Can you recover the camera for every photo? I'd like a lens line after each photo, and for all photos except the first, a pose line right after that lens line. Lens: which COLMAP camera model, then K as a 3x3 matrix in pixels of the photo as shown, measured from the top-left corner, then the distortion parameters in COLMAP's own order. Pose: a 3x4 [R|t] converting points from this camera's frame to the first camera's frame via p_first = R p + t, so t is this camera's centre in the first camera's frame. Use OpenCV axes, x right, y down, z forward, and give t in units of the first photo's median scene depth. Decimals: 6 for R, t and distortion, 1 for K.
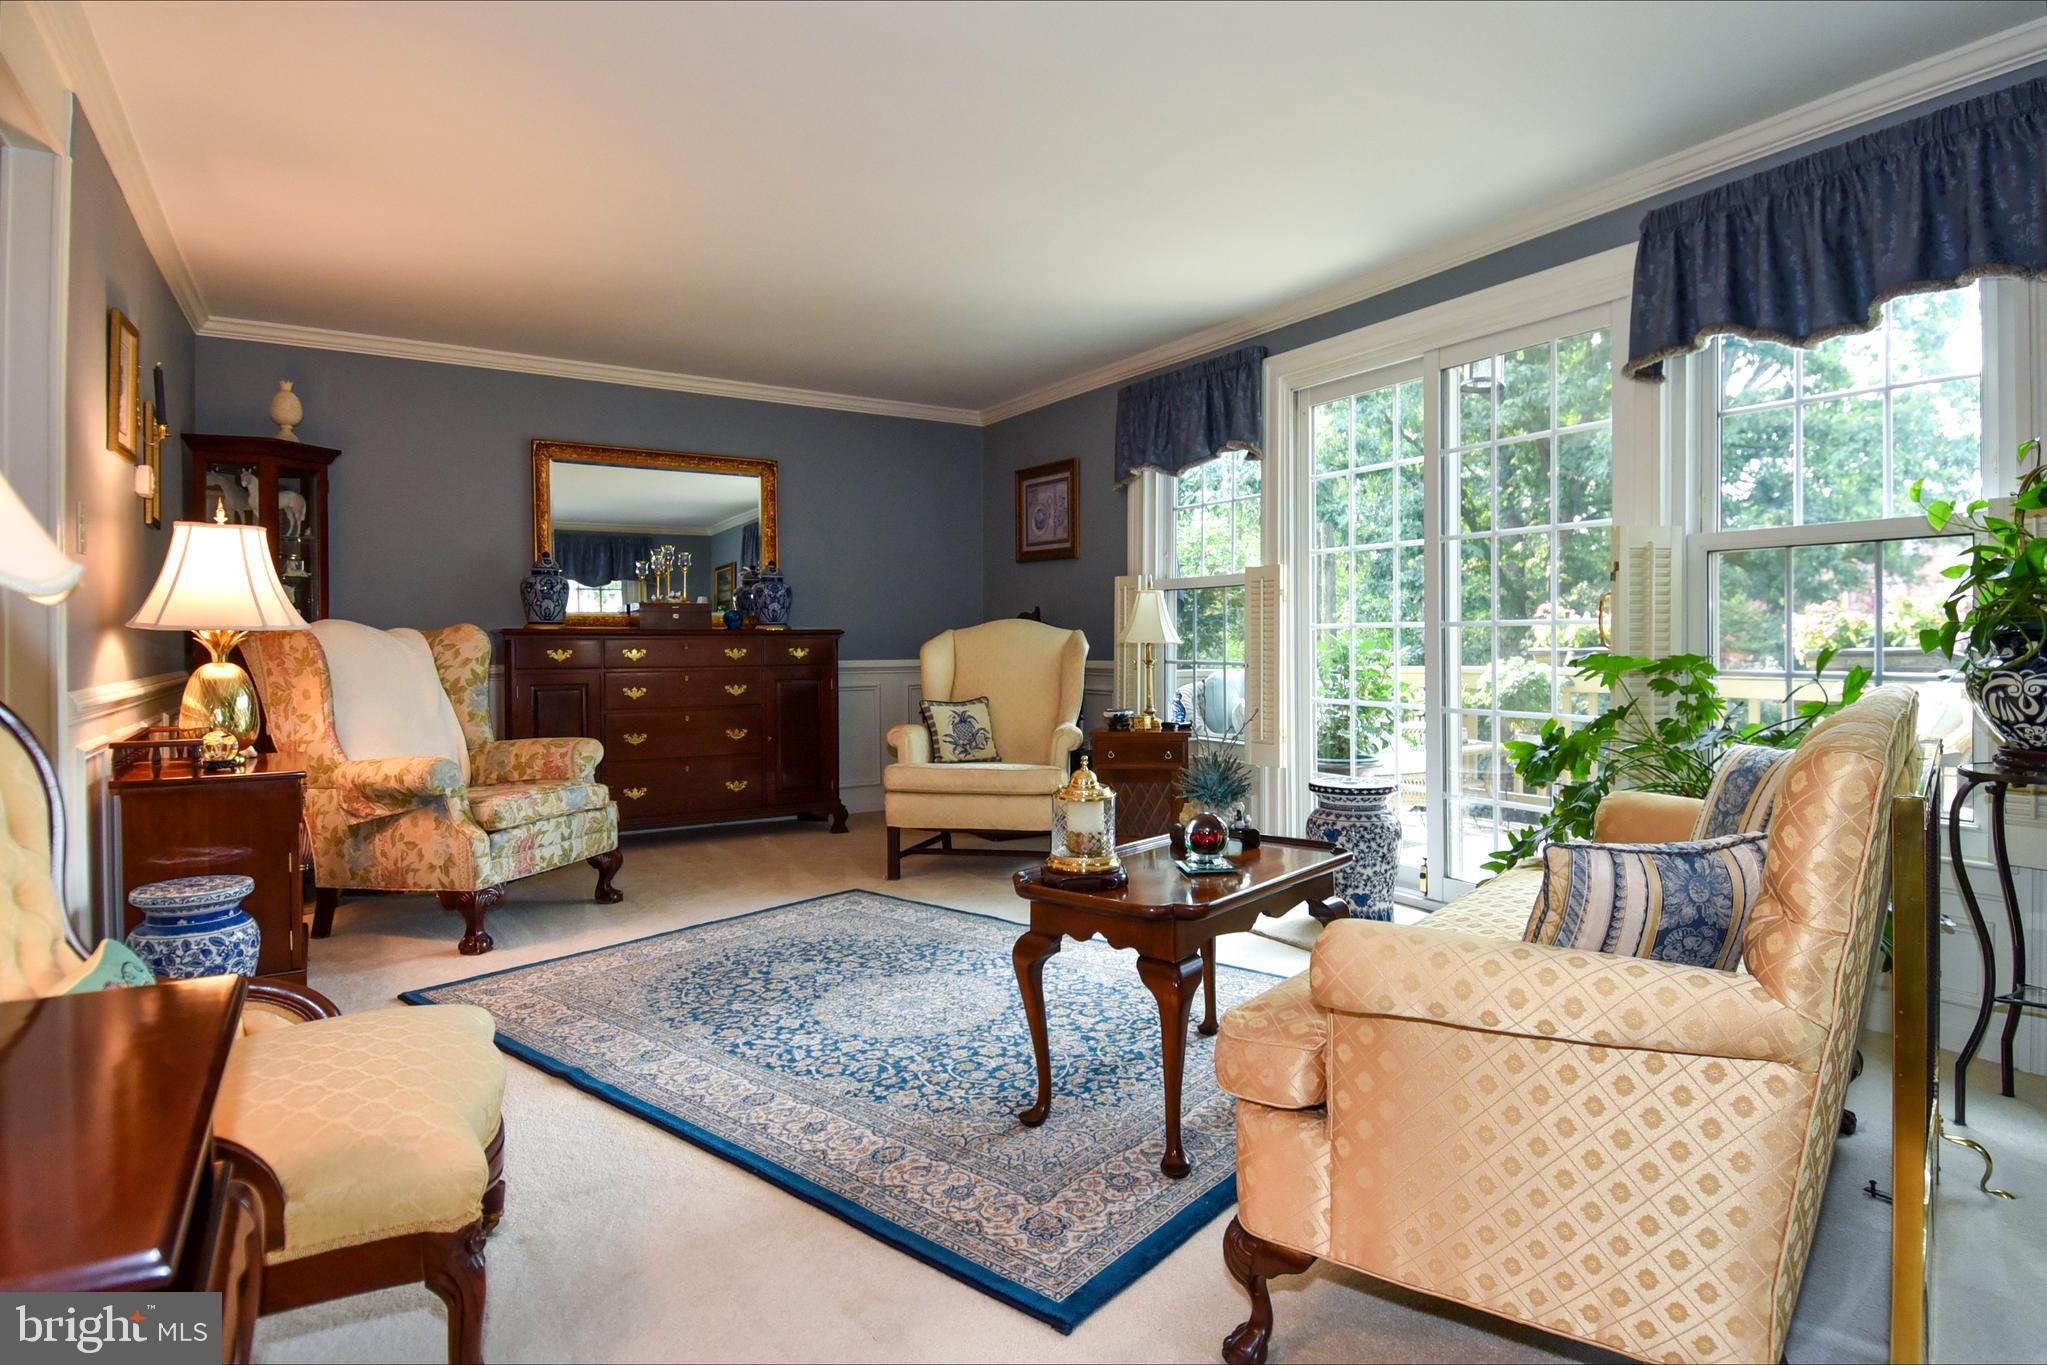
lens RADIAL K [[1088.7, 0, 1063.6], [0, 1088.7, 657.3], [0, 0, 1]] dist [0.049848, -0.055685]
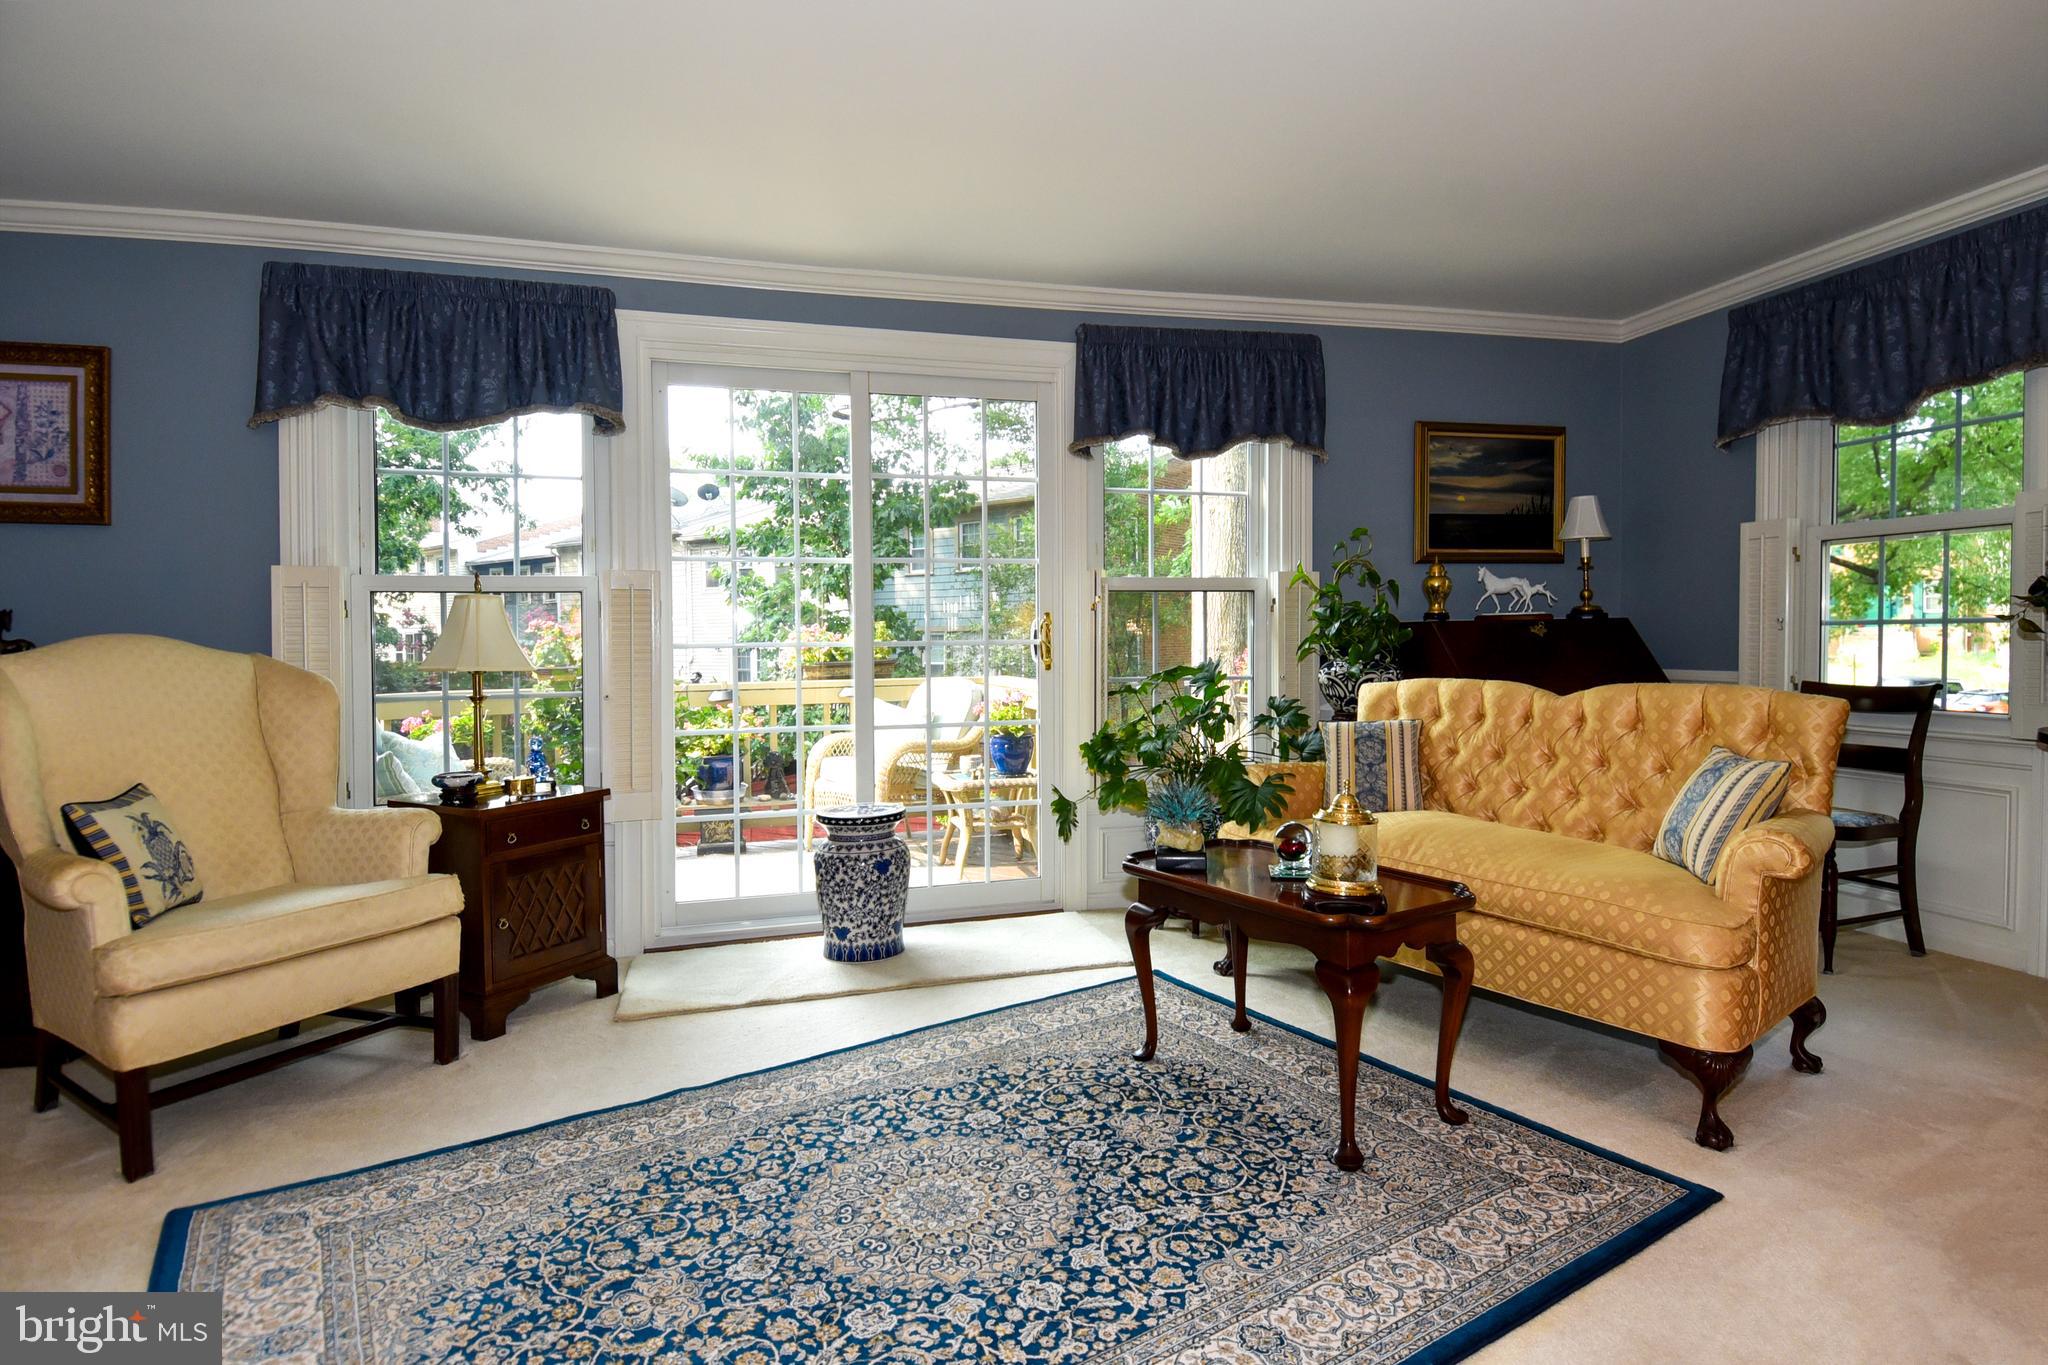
lens RADIAL K [[1086.6, 0, 1047.5], [0, 1086.6, 684.0], [0, 0, 1]] dist [0.050578, -0.053150]
pose [[0.283069, -0.038646, 0.958321, -0.819703], [0.025094, 0.999144, 0.032880, -0.032217], [-0.958771, 0.014741, 0.283796, 0.785770]]
